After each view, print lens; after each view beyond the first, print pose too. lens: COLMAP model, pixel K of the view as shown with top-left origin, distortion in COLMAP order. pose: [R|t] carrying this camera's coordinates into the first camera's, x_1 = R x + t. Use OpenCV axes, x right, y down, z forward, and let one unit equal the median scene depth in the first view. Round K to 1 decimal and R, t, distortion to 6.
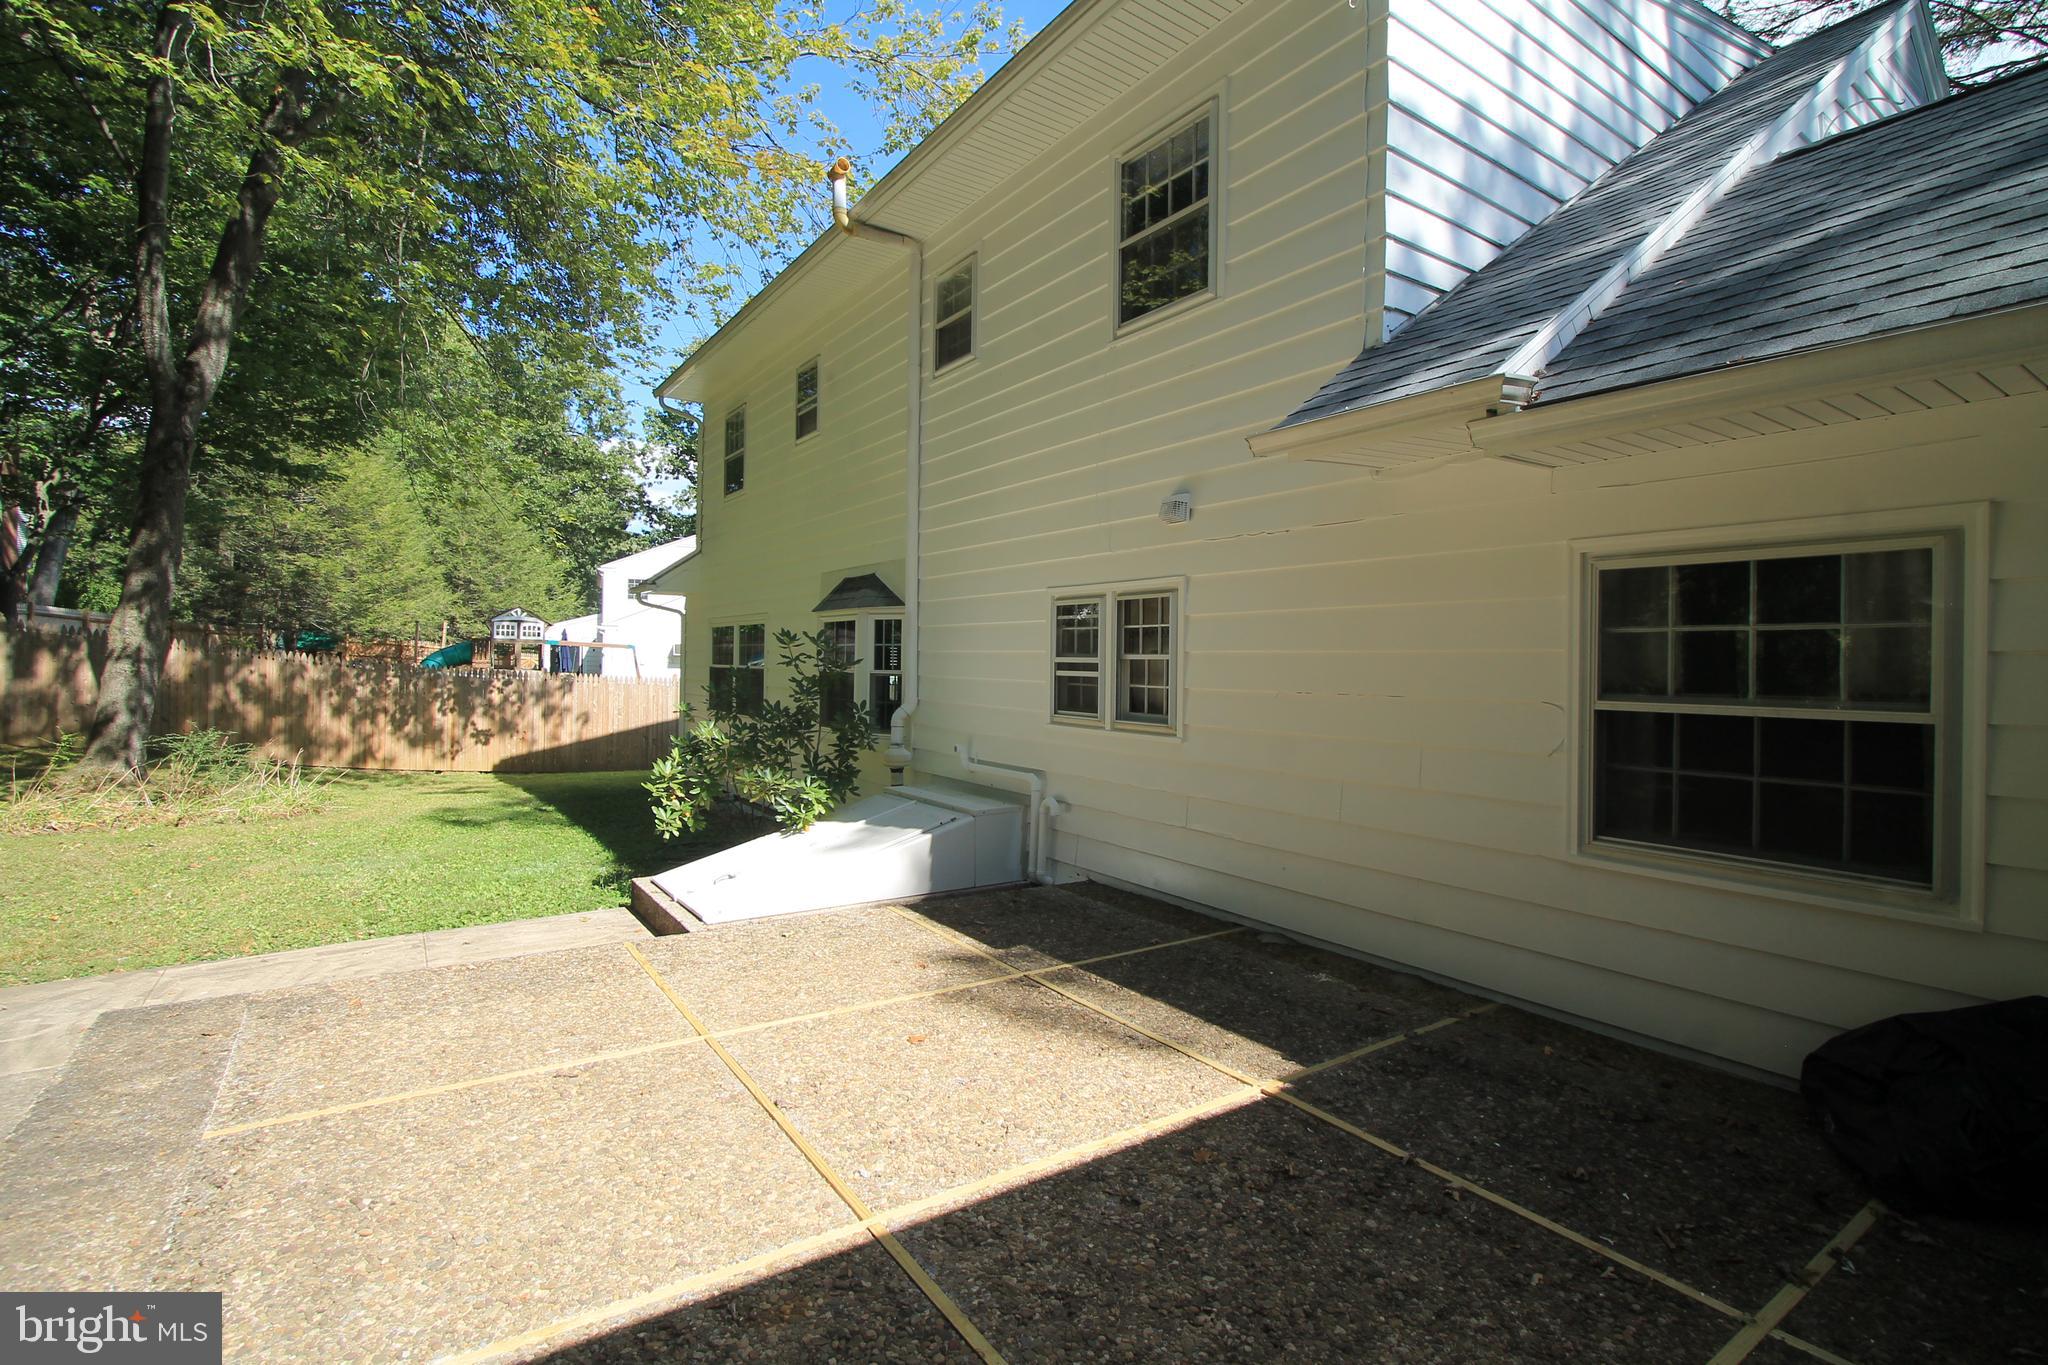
lens RADIAL K [[957.4, 0, 1015.5], [0, 957.4, 654.0], [0, 0, 1]] dist [-0.014437, -0.000684]
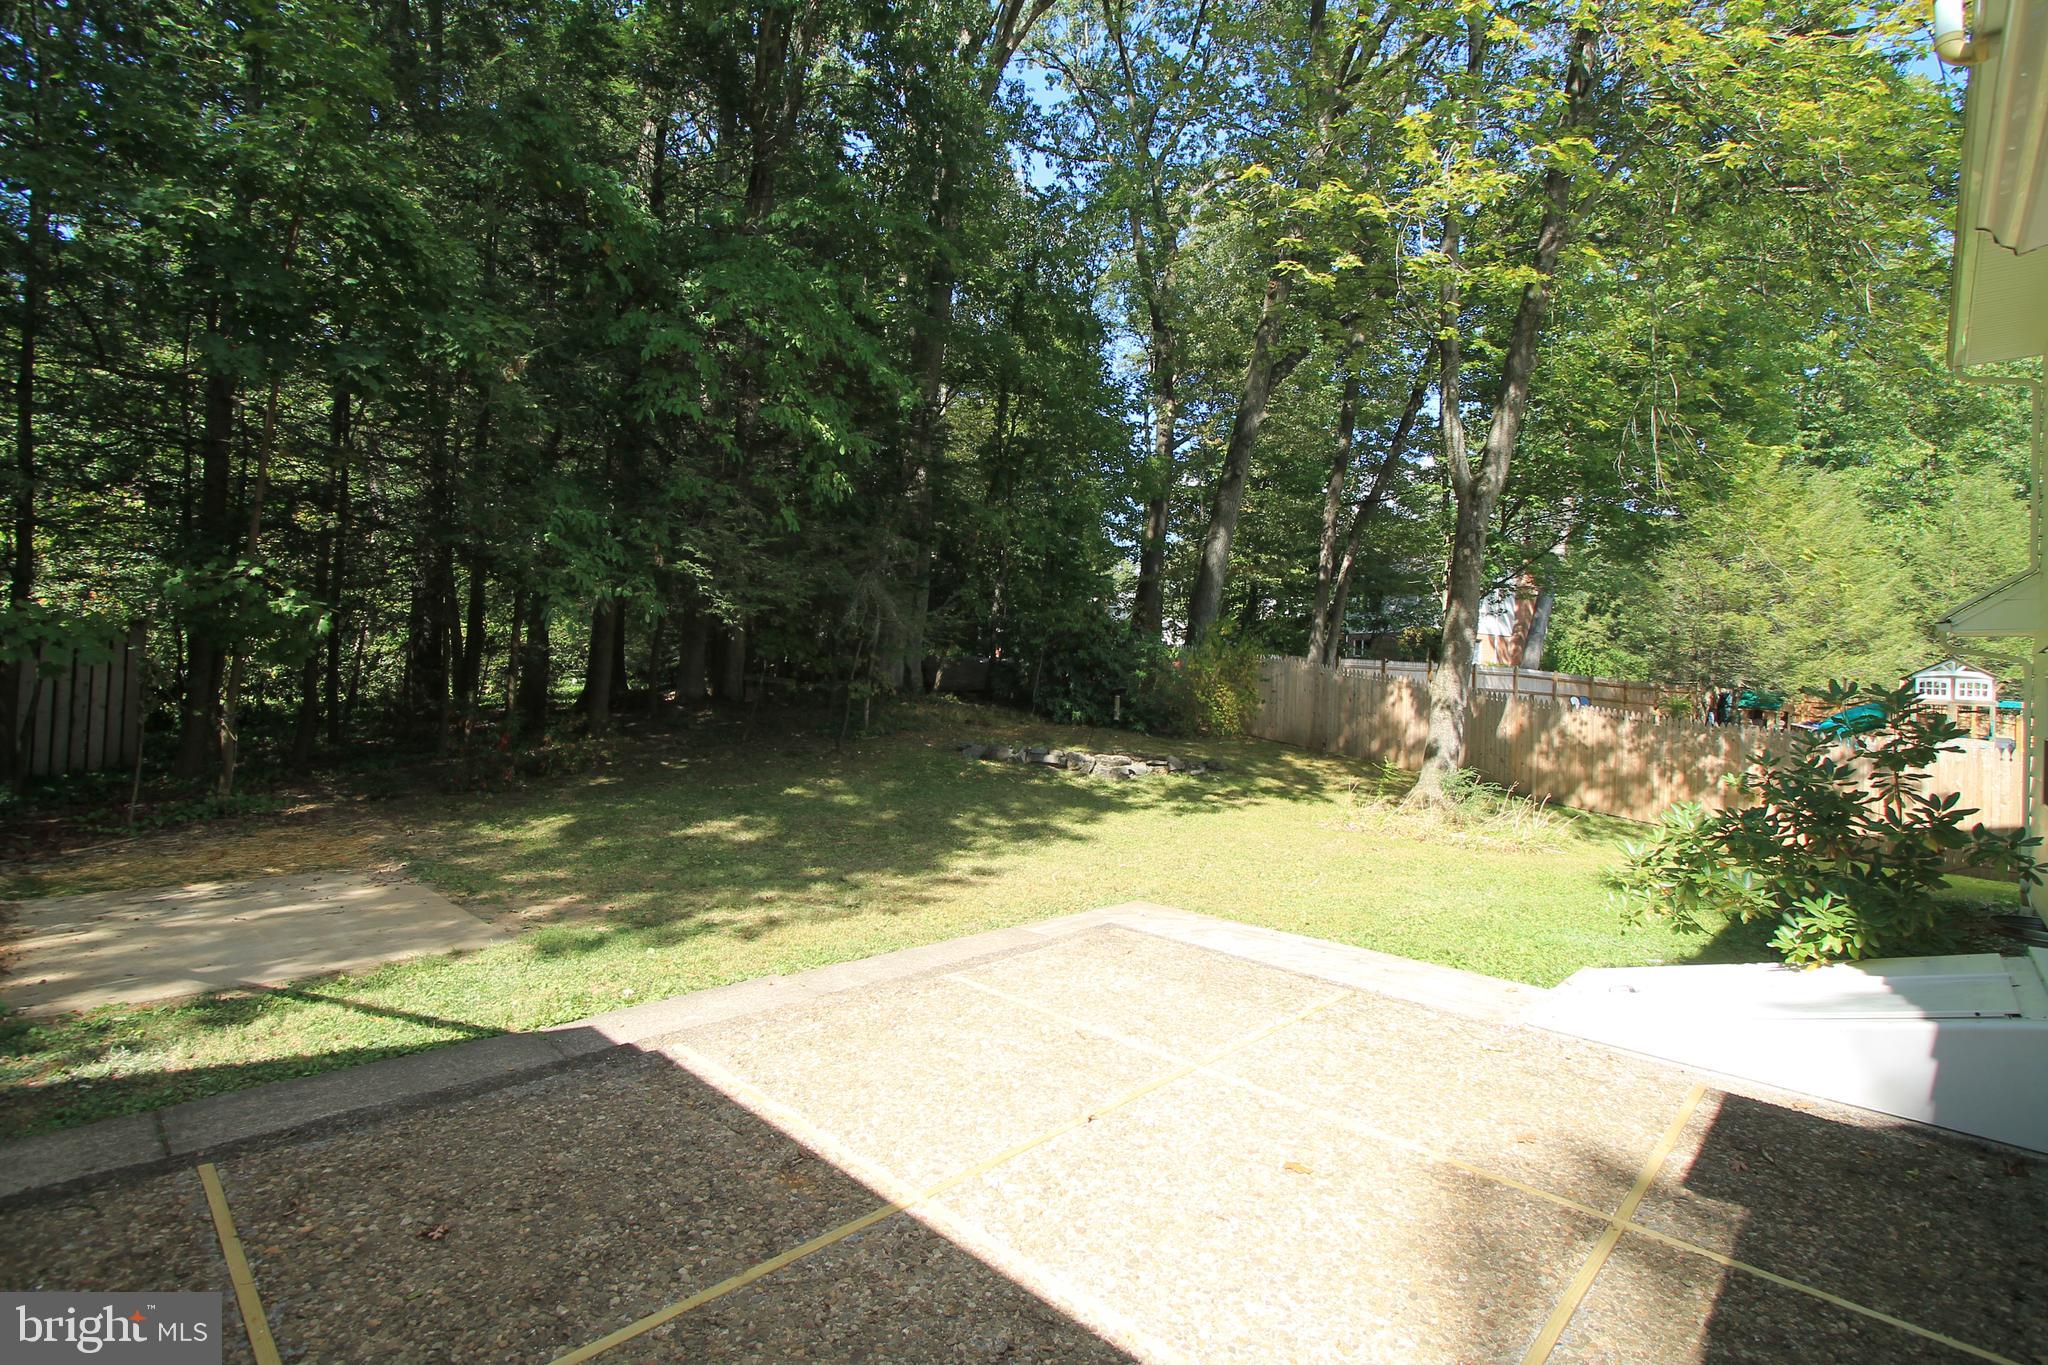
lens RADIAL K [[947.7, 0, 1019.6], [0, 947.7, 661.4], [0, 0, 1]] dist [-0.014748, 0.000578]
pose [[0.207793, -0.027777, -0.977778, 0.393244], [-0.026630, 0.999066, -0.034041, 0.000155], [0.977810, 0.033112, 0.206859, 0.349579]]
